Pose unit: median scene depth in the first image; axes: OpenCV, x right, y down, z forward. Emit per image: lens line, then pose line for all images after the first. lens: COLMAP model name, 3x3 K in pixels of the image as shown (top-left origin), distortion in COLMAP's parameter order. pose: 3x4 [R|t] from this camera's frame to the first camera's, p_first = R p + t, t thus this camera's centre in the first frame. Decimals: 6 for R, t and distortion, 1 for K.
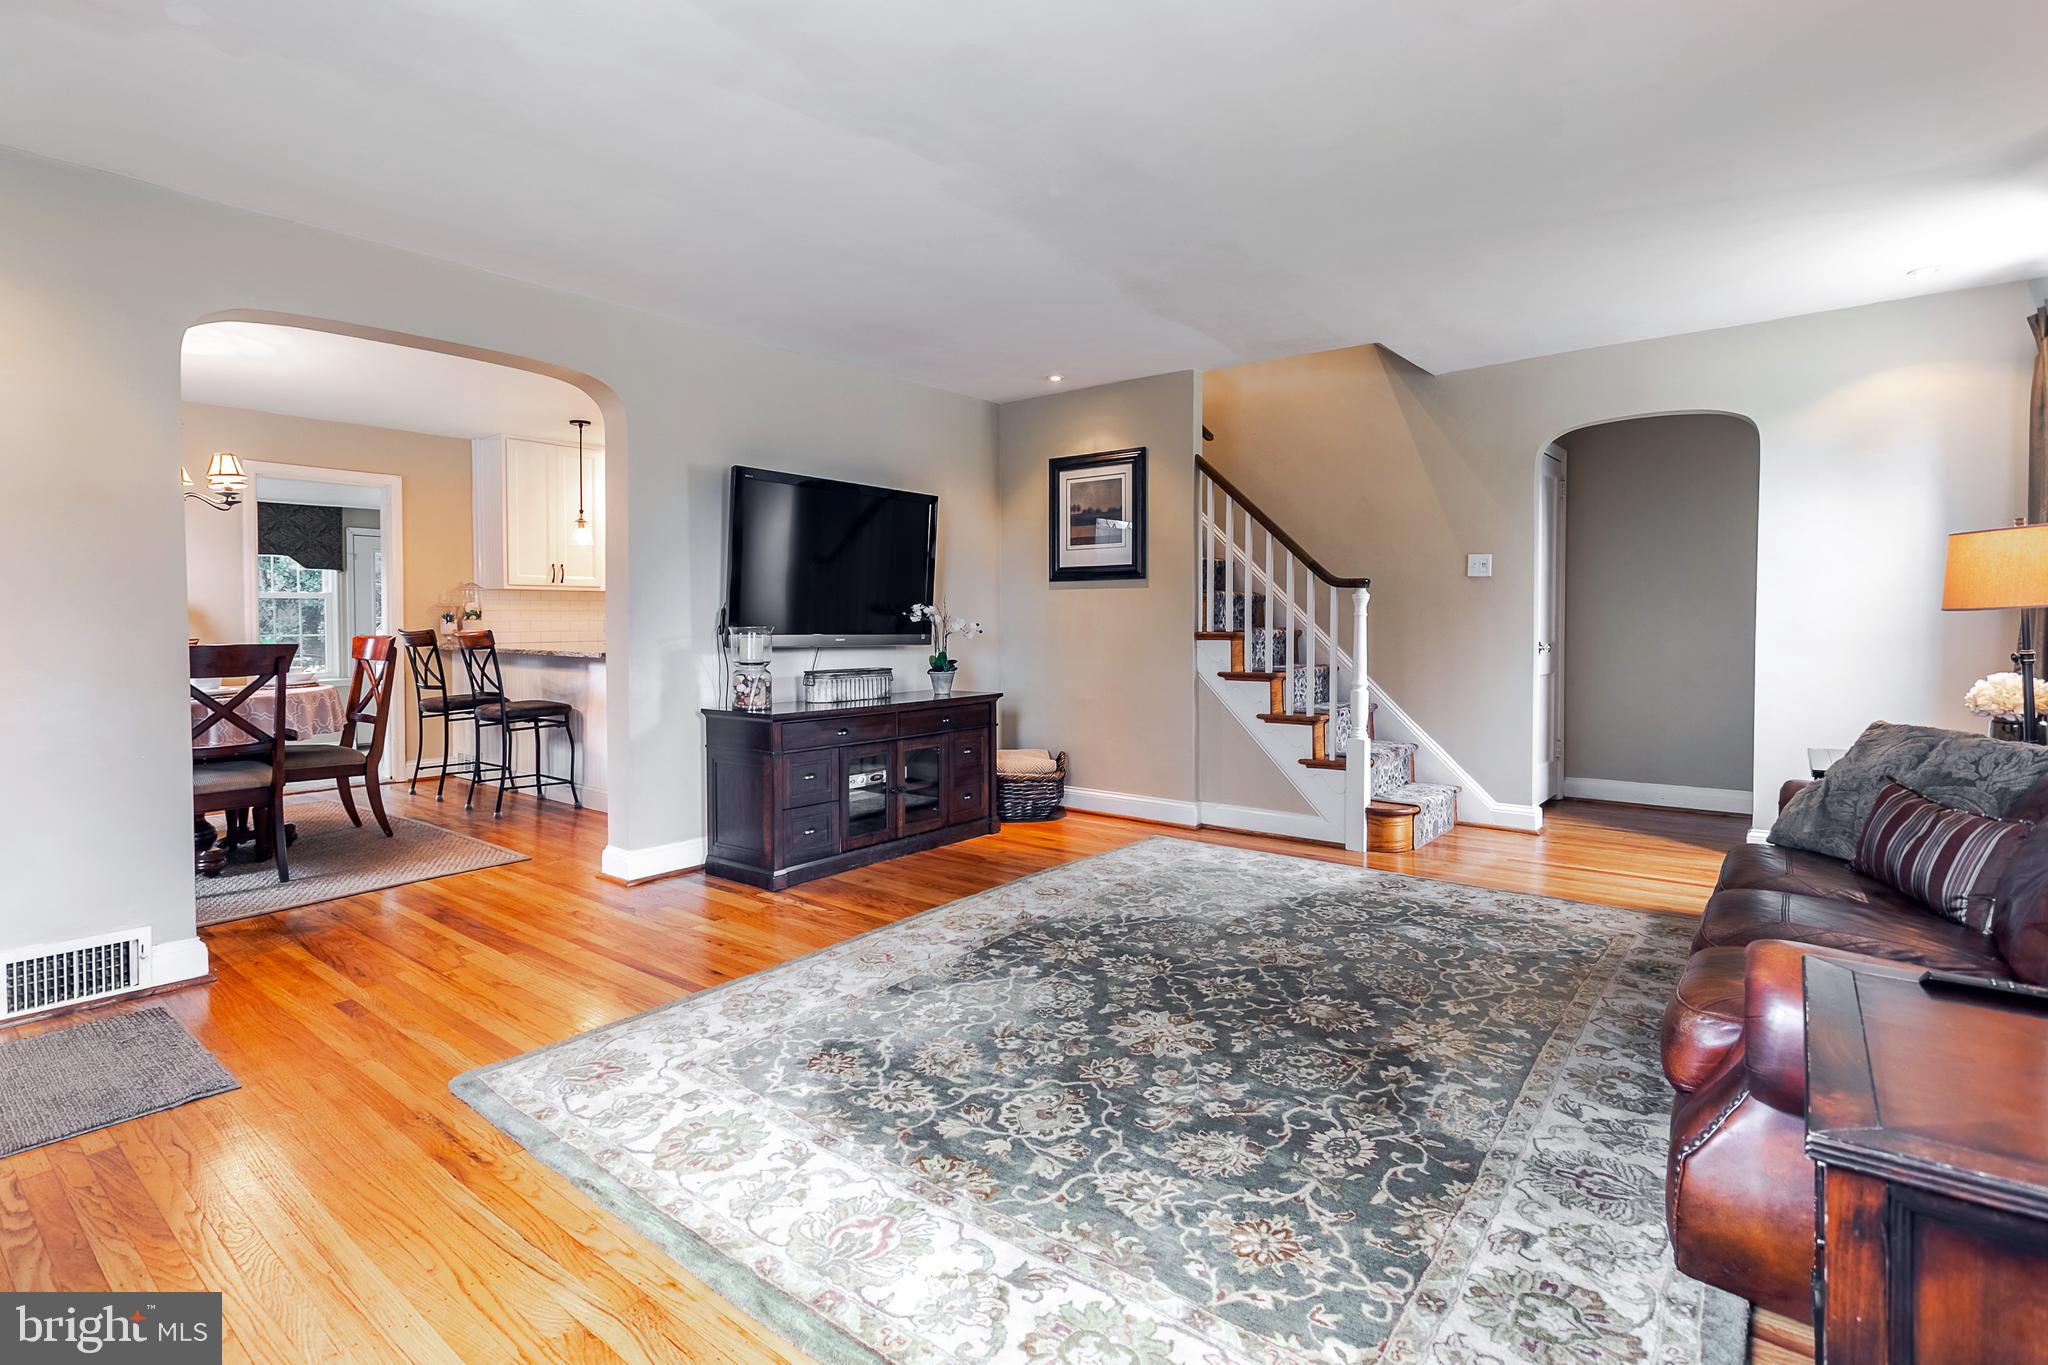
lens RADIAL K [[967.7, 0, 1021.9], [0, 967.7, 643.1], [0, 0, 1]] dist [0.001366, 0.000643]
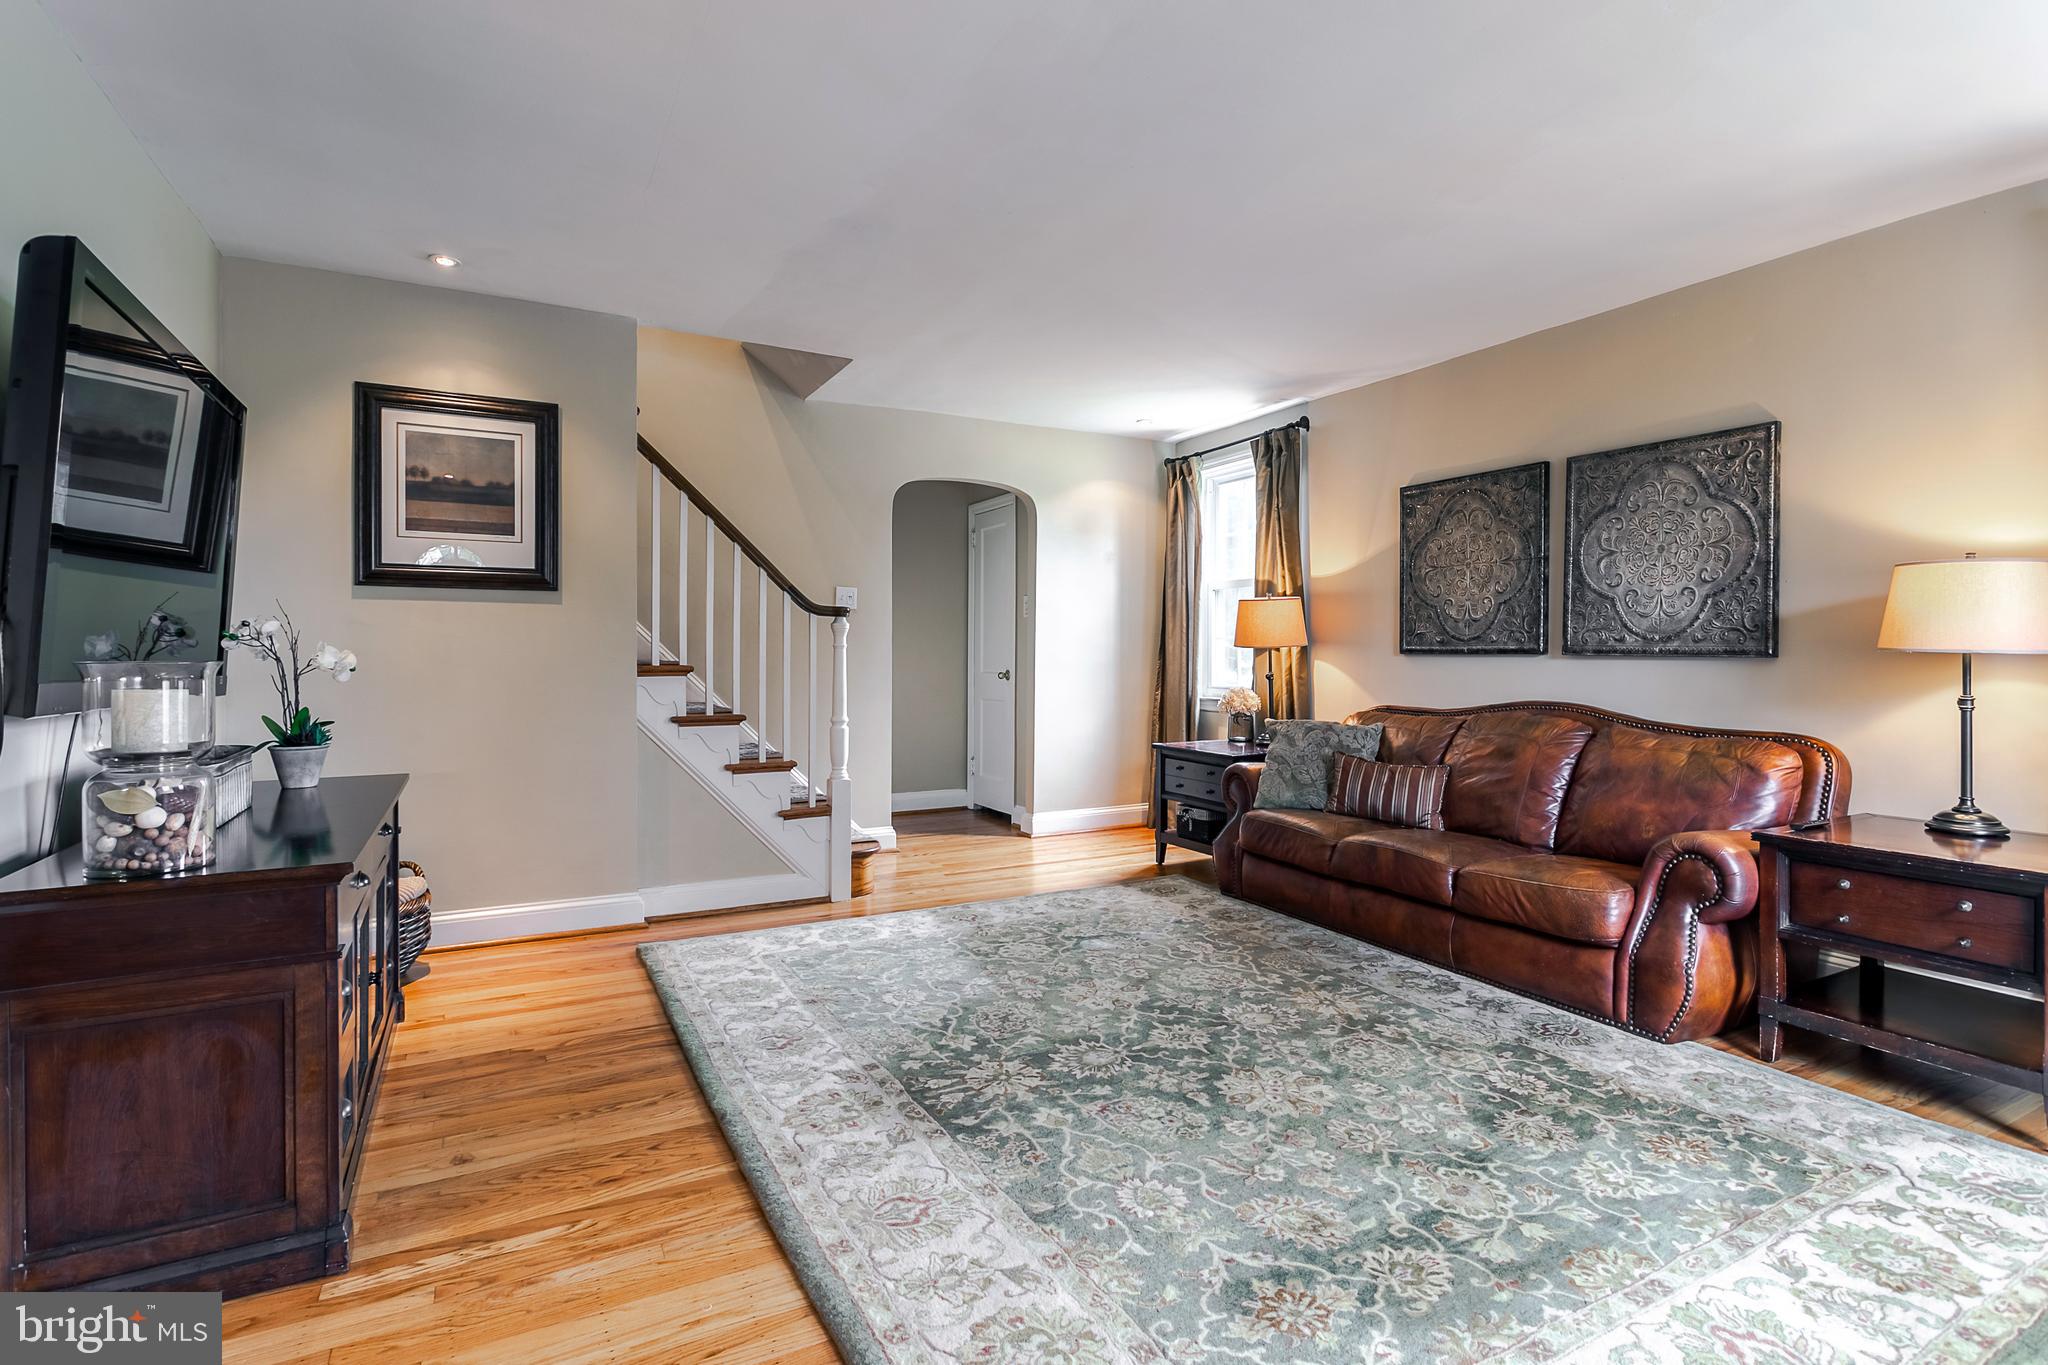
lens RADIAL K [[993.2, 0, 1029.2], [0, 993.2, 670.8], [0, 0, 1]] dist [0.000039, 0.001124]
pose [[0.398467, -0.011661, 0.917109, -0.722899], [0.016304, 0.999851, 0.005629, -0.013127], [-0.917038, 0.012709, 0.398598, 0.718890]]
